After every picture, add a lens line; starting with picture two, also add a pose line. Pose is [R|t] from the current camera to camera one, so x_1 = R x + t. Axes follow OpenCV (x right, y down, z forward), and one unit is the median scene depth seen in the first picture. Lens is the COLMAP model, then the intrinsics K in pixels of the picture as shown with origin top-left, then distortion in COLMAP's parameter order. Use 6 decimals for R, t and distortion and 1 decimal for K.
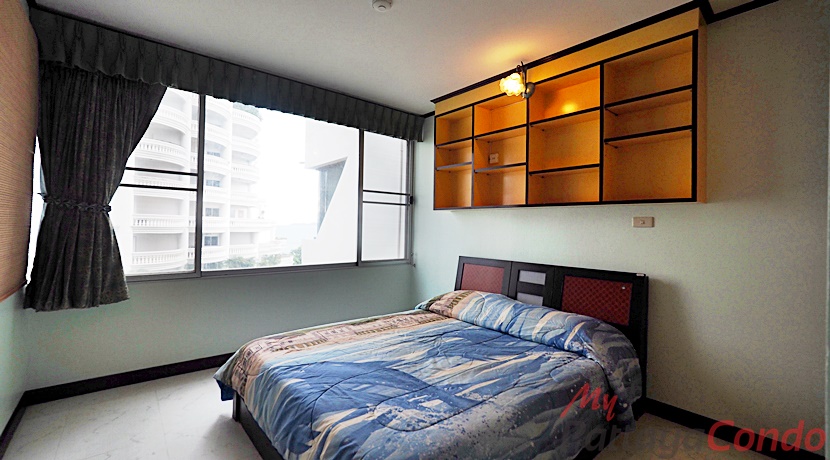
lens RADIAL K [[347.8, 0, 402.6], [0, 347.8, 224.6], [0, 0, 1]] dist [0.000843, -0.000199]
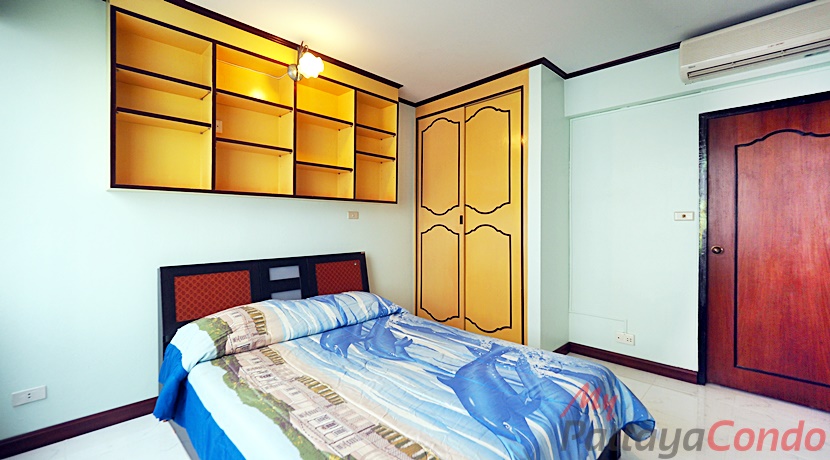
lens RADIAL K [[347.8, 0, 402.6], [0, 347.8, 224.6], [0, 0, 1]] dist [0.000843, -0.000199]
pose [[-0.087383, -0.023666, 0.995894, -0.823913], [-0.007187, 0.999707, 0.023126, -0.003144], [-0.996149, -0.005137, -0.087528, 1.081552]]
